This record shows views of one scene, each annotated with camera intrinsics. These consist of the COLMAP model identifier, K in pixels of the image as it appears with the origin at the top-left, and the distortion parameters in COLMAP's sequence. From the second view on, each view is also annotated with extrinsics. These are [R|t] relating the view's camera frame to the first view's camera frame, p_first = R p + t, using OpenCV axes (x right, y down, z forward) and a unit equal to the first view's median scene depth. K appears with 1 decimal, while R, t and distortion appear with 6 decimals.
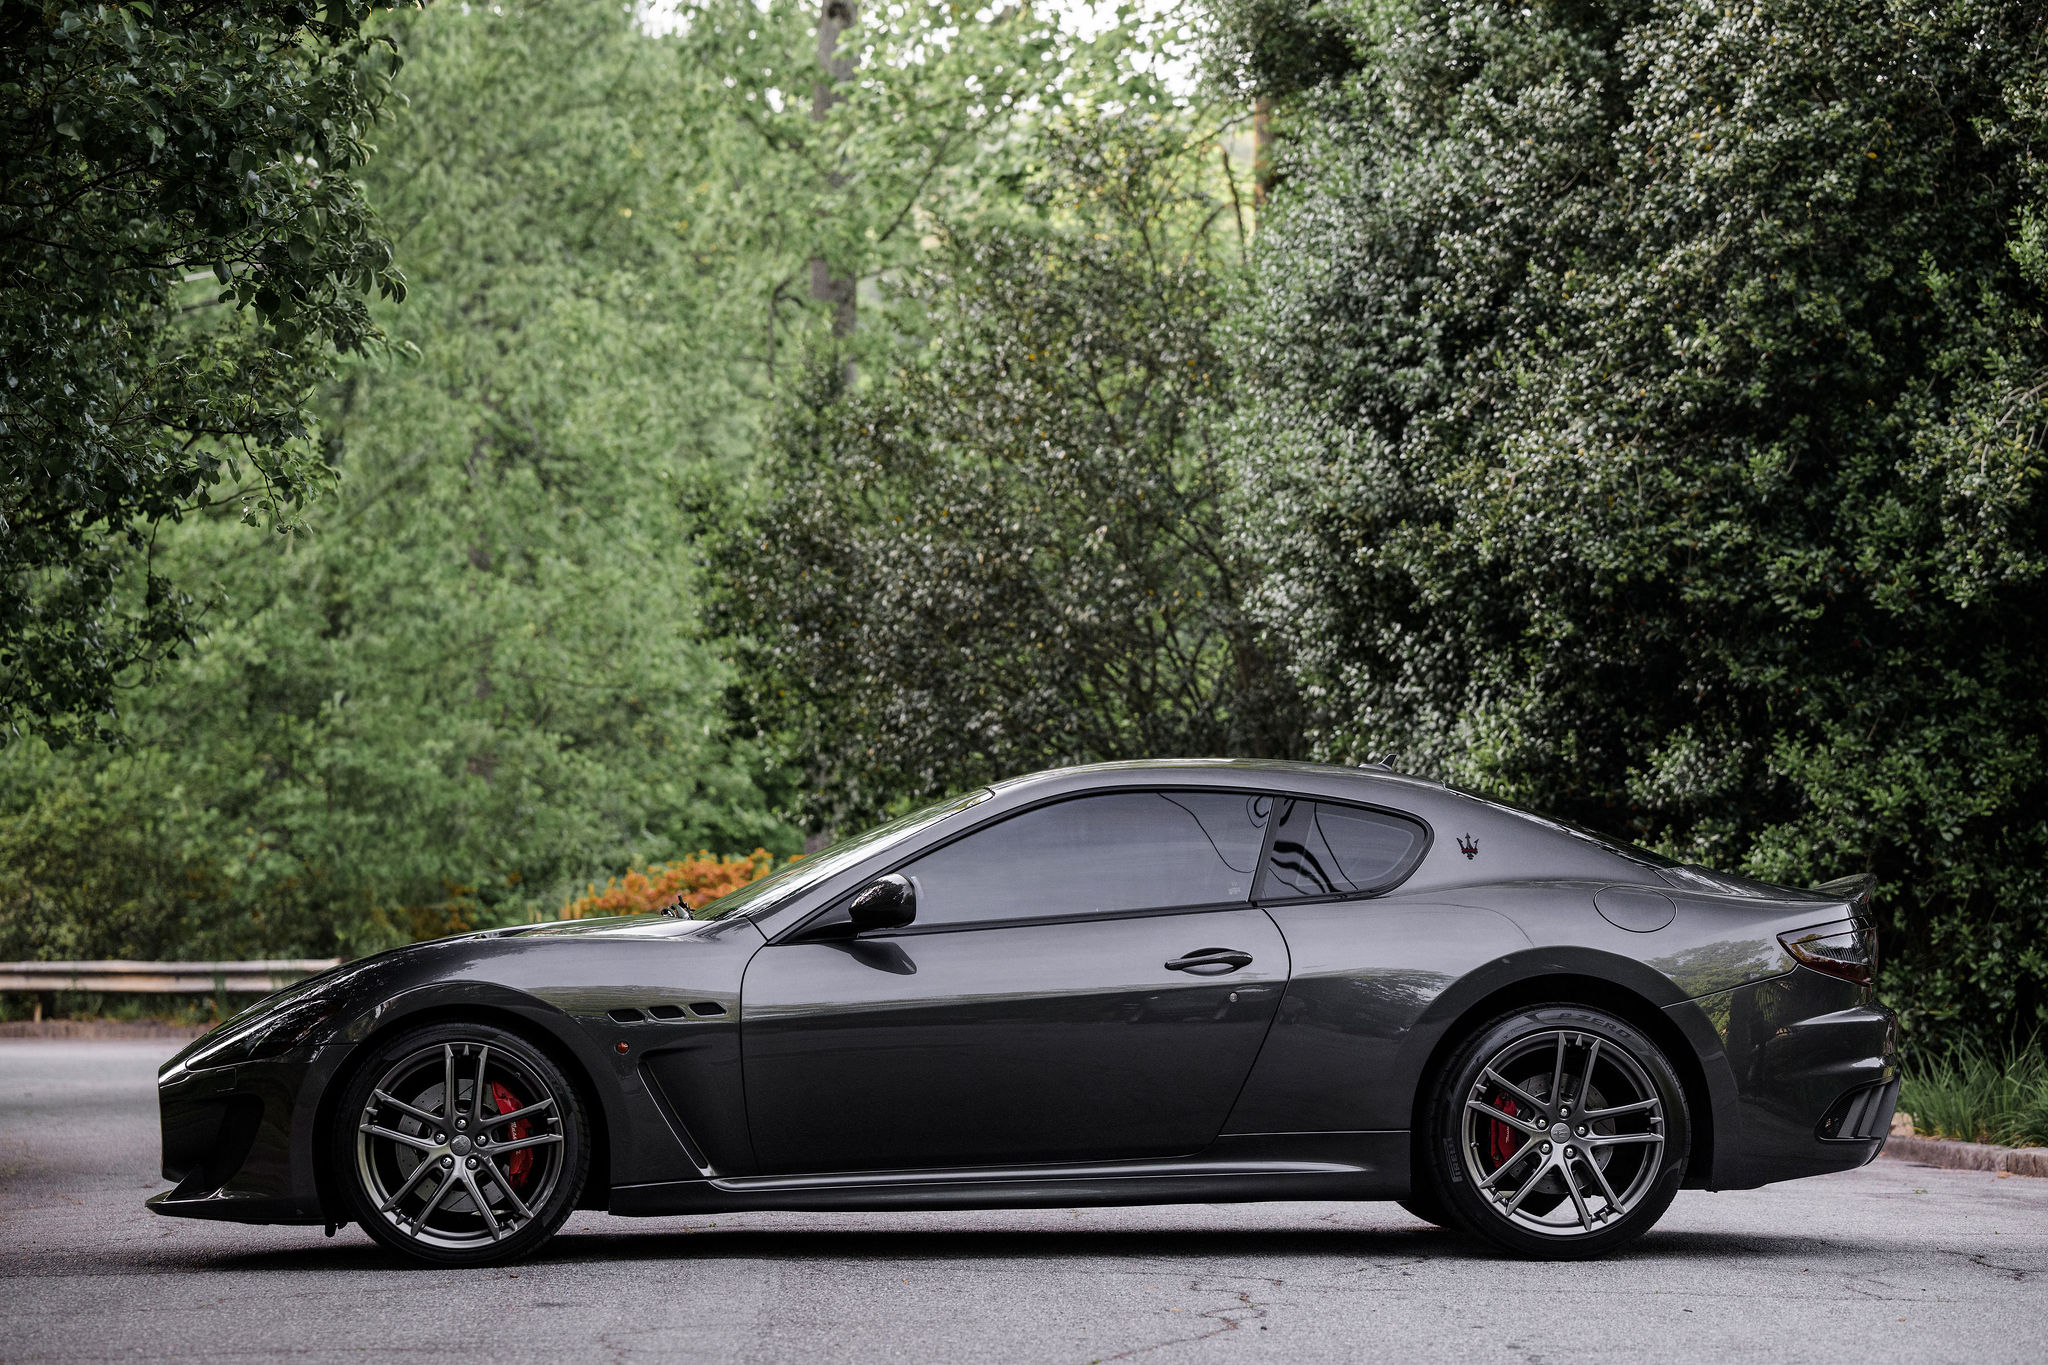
lens RADIAL K [[5719.5, 0, 1024.0], [0, 5719.5, 682.5], [0, 0, 1]] dist [0.043808, -0.792956]
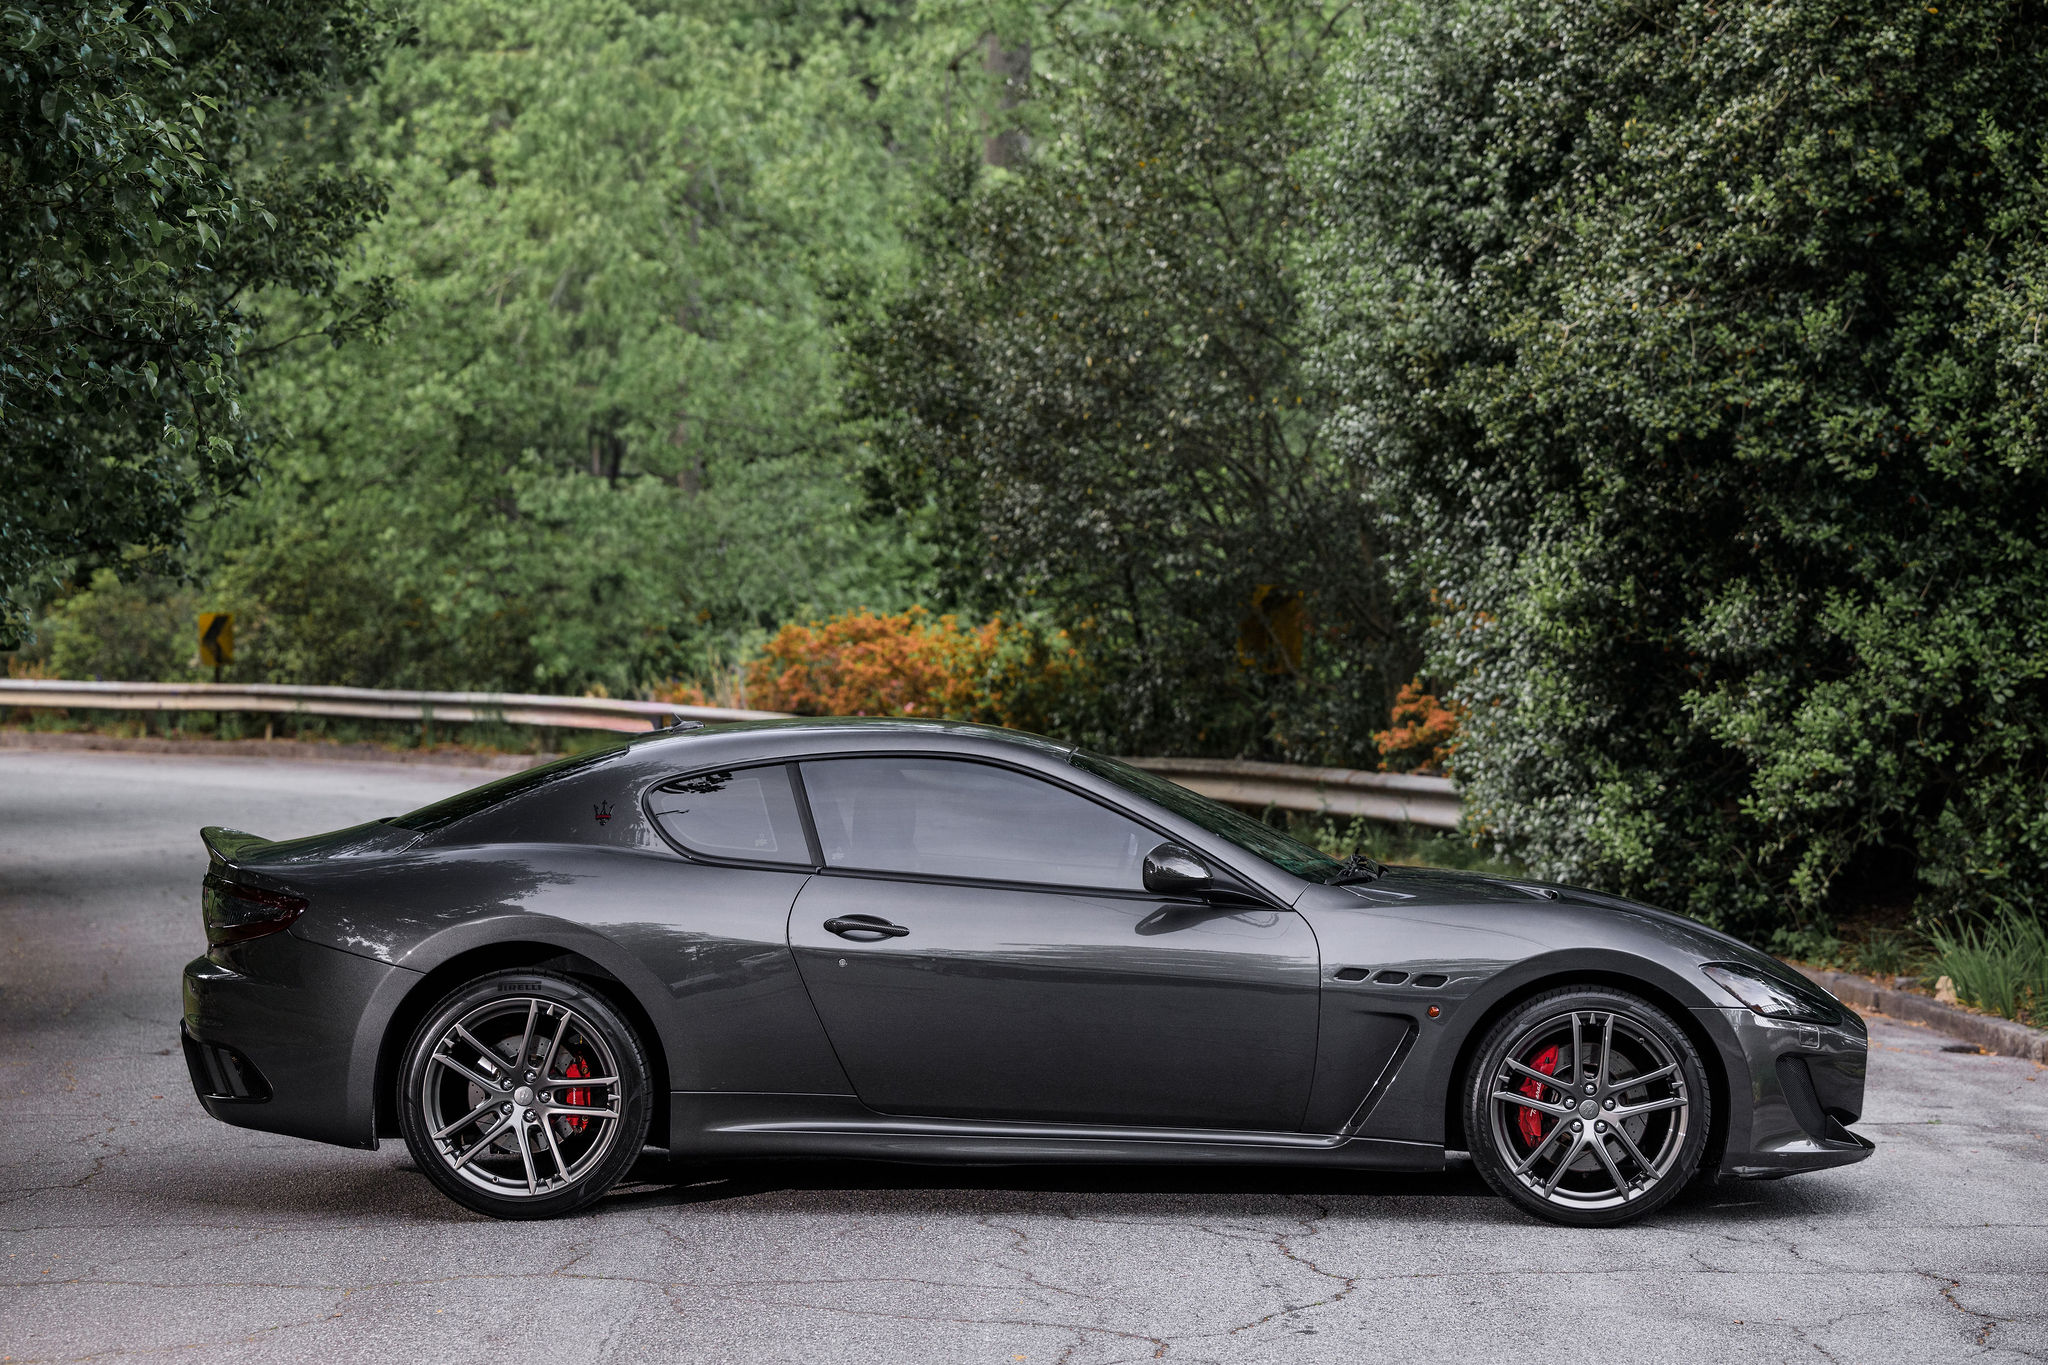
lens RADIAL K [[5151.3, 0, 1024.0], [0, 5151.3, 682.5], [0, 0, 1]] dist [0.001452, 0.113156]
pose [[0.998973, 0.010400, -0.044105, 0.031476], [-0.007733, 0.998155, 0.060215, -0.028072], [0.044650, -0.059812, 0.997211, 0.100431]]
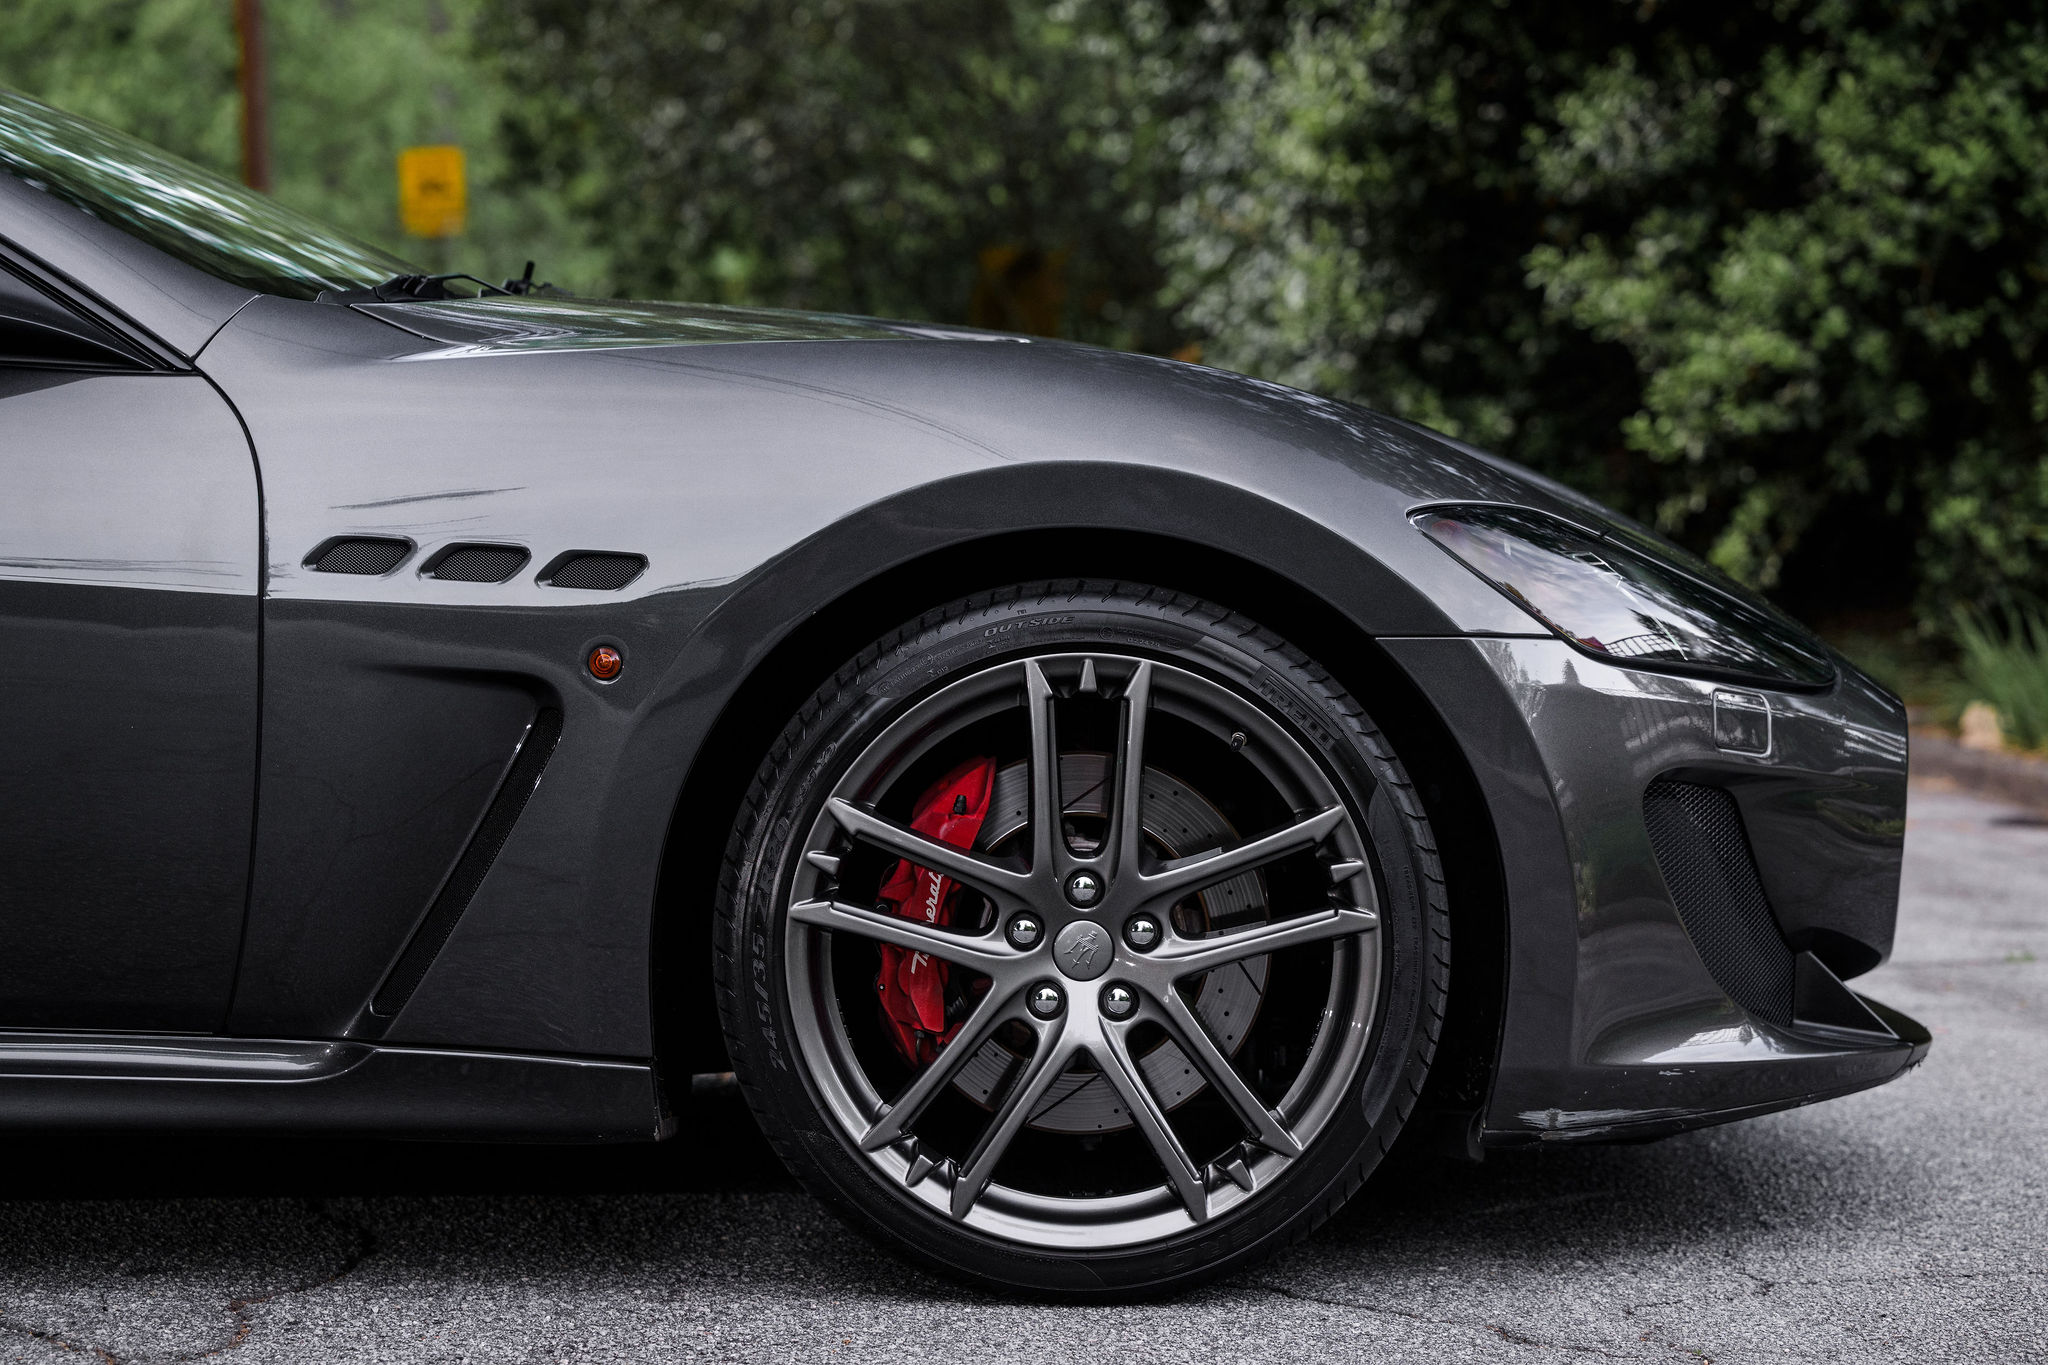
lens RADIAL K [[5231.7, 0, 1024.0], [0, 5231.7, 682.5], [0, 0, 1]] dist [0.047995, -0.720597]
pose [[0.999509, -0.008274, -0.030230, 0.070860], [0.010999, 0.995779, 0.091125, 0.022826], [0.029349, -0.091413, 0.995380, 0.458767]]
